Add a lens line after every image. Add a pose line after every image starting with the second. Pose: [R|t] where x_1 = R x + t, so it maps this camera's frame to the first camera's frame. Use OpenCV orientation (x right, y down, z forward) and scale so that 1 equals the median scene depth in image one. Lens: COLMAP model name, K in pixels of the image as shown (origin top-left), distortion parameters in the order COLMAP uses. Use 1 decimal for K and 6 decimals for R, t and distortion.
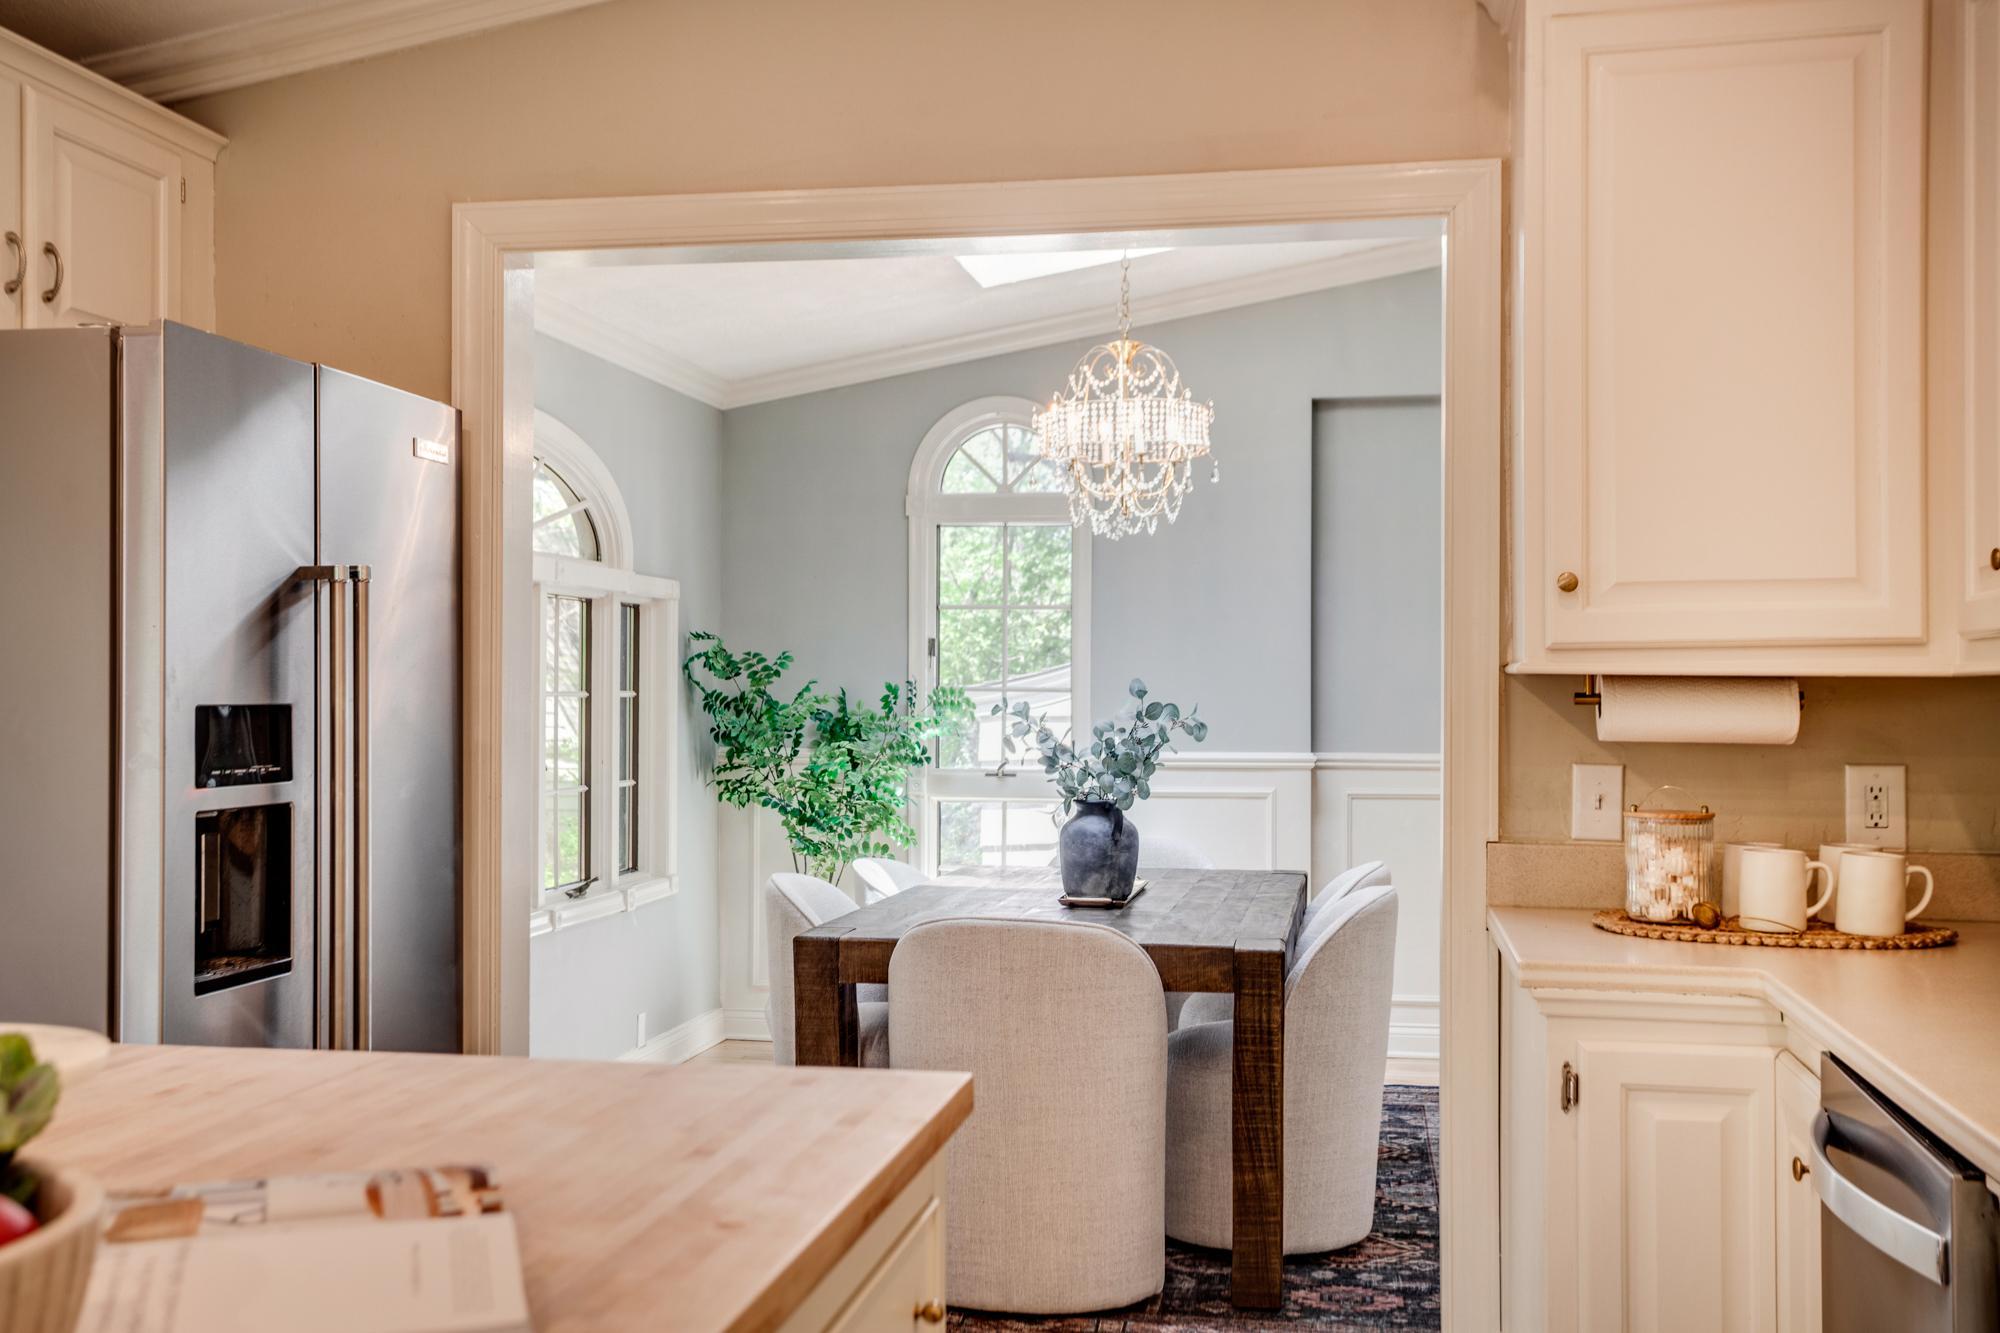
lens RADIAL K [[1973.3, 0, 1000.0], [0, 1973.3, 666.5], [0, 0, 1]] dist [0.023525, 0.018382]
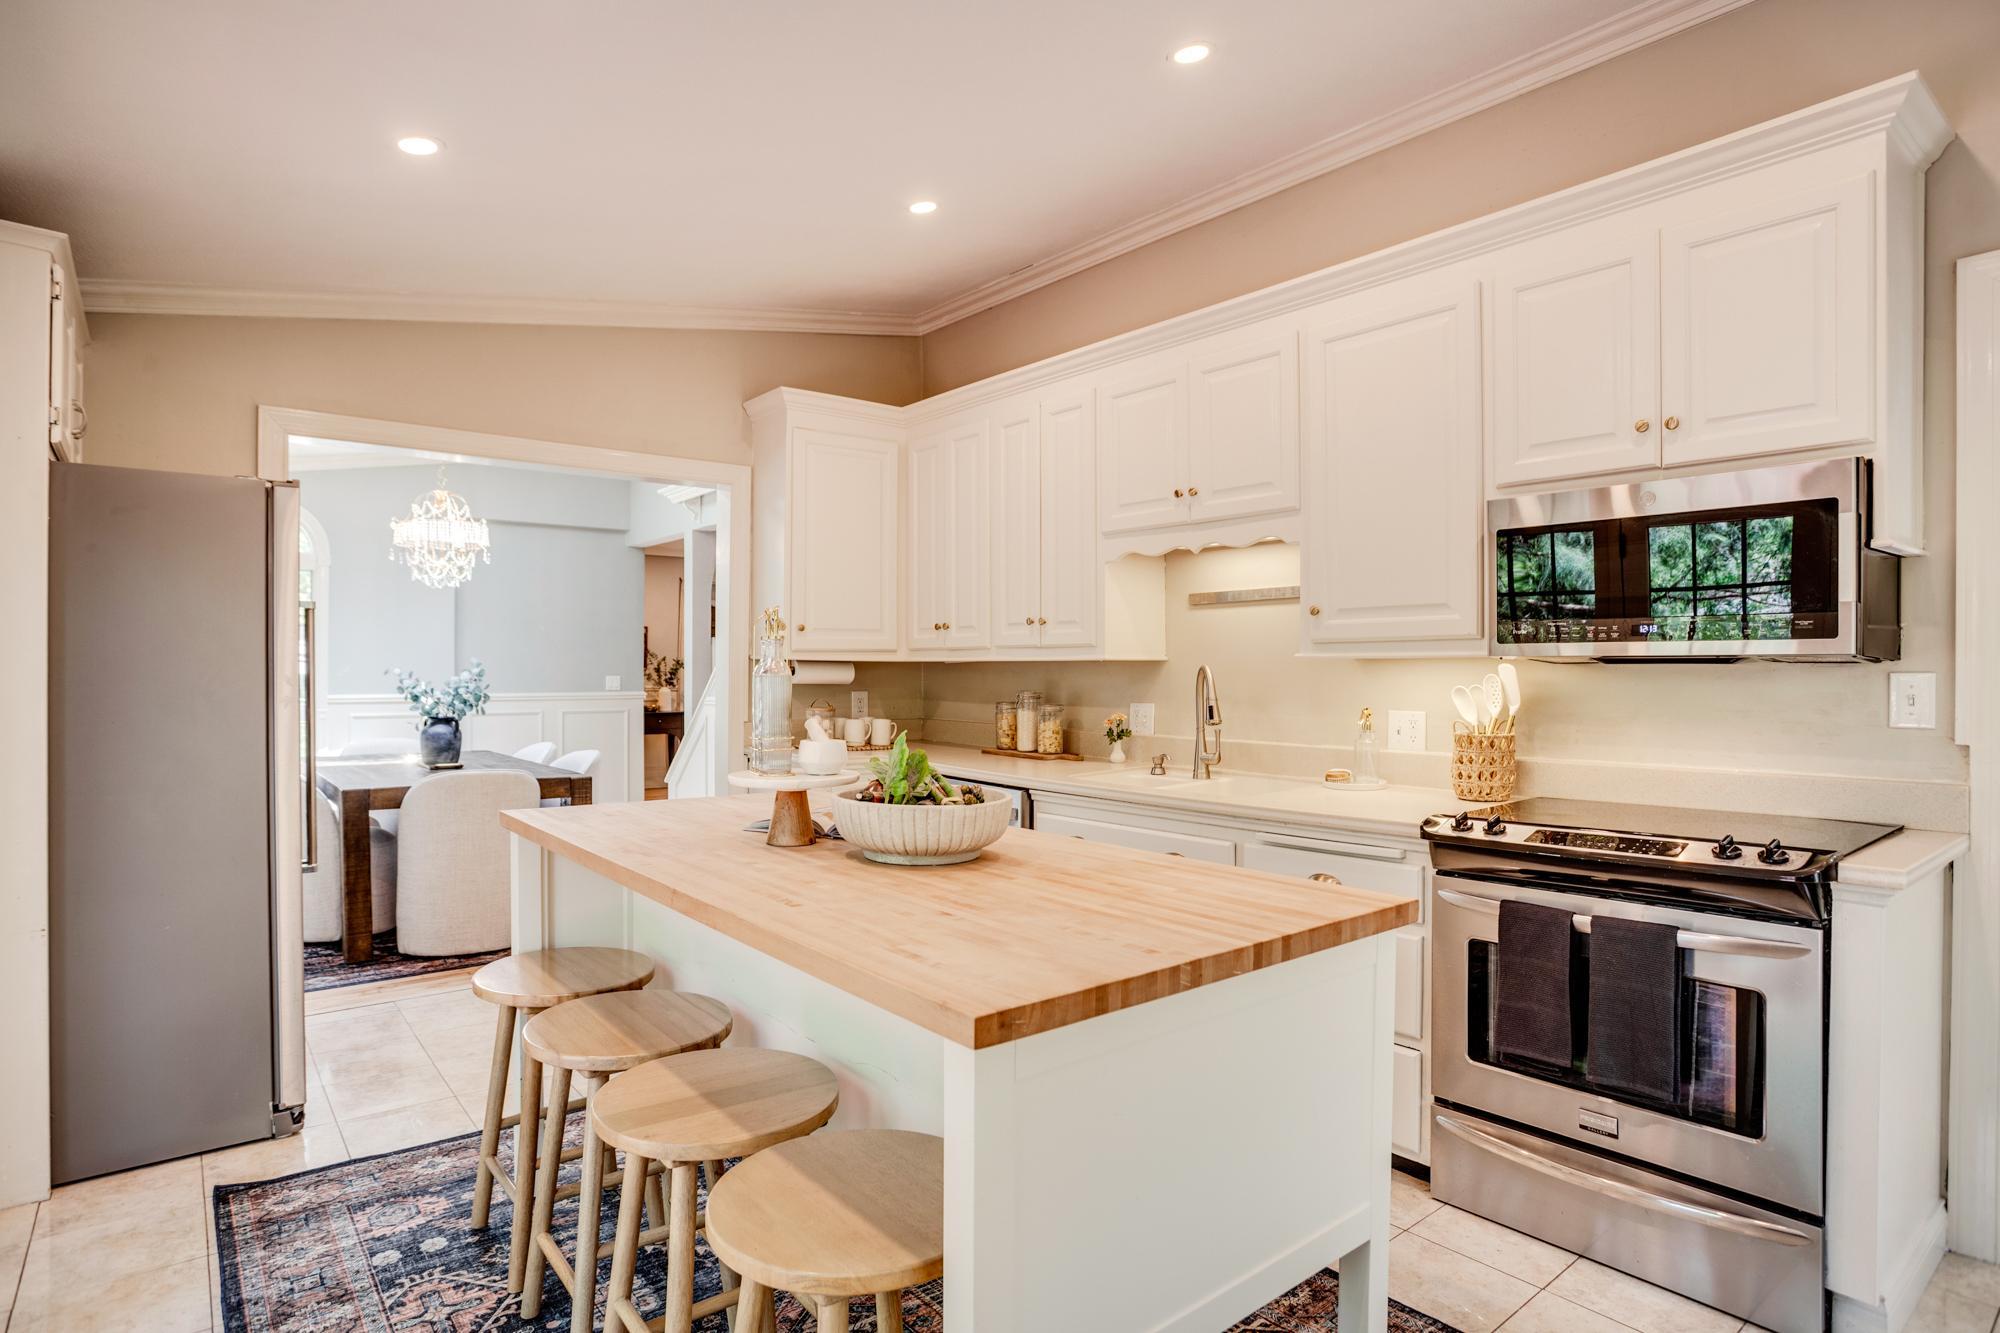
lens RADIAL K [[1084.9, 0, 958.4], [0, 1084.9, 671.0], [0, 0, 1]] dist [-0.067606, 0.034794]
pose [[0.671893, -0.002501, 0.740644, -0.428967], [-0.016272, 0.999703, 0.018138, -0.007372], [-0.740470, -0.024238, 0.671652, -0.130116]]
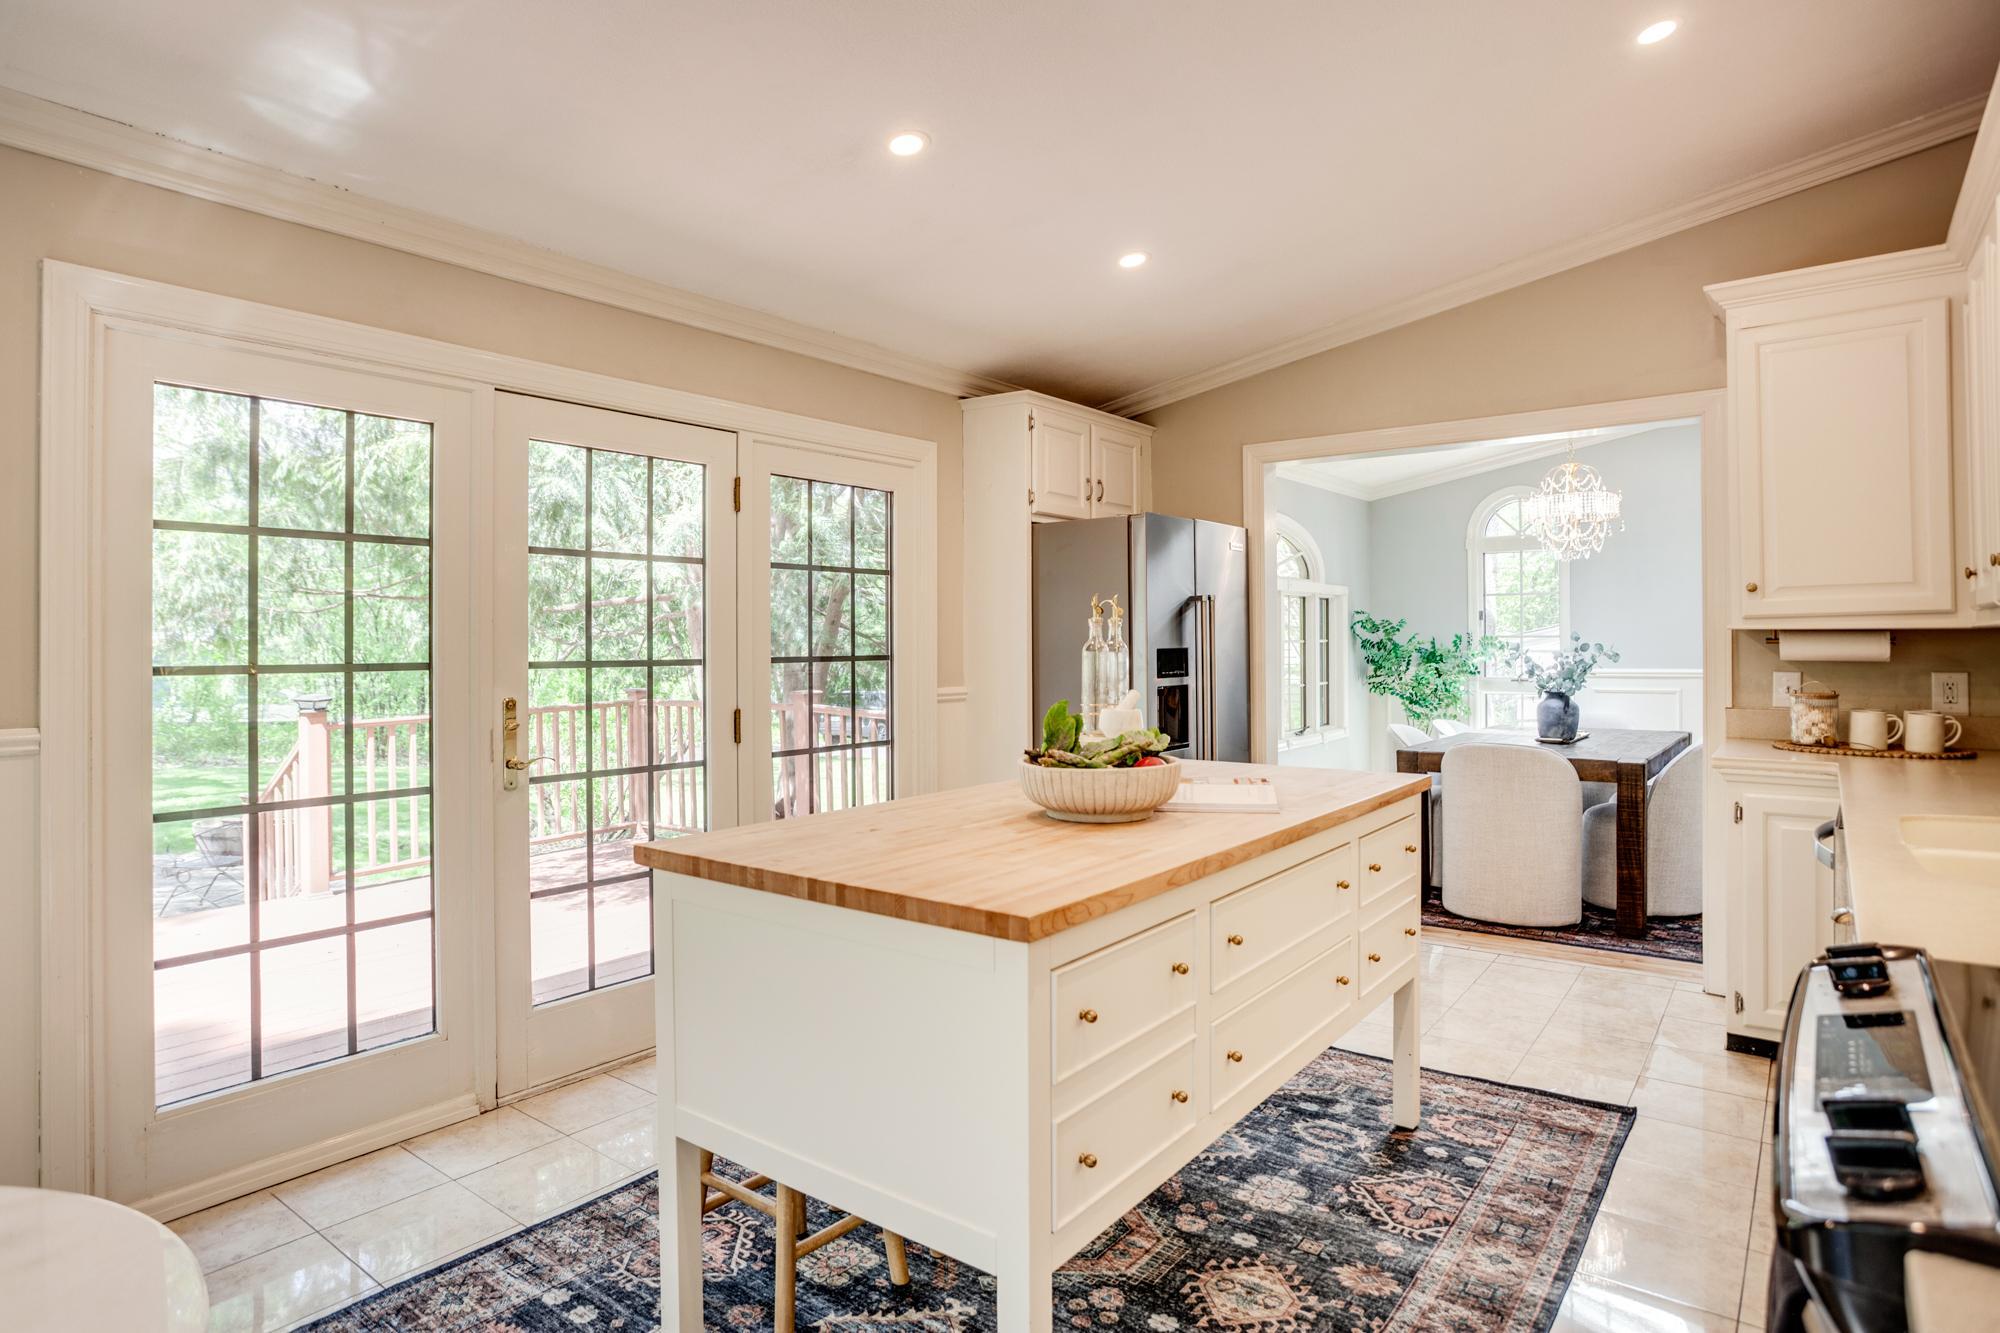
lens RADIAL K [[1084.9, 0, 958.4], [0, 1084.9, 671.0], [0, 0, 1]] dist [-0.067606, 0.034794]
pose [[0.867365, 0.001851, -0.497669, 0.064453], [0.019549, 0.999095, 0.037788, -0.007011], [0.497289, -0.042505, 0.866543, -0.269866]]
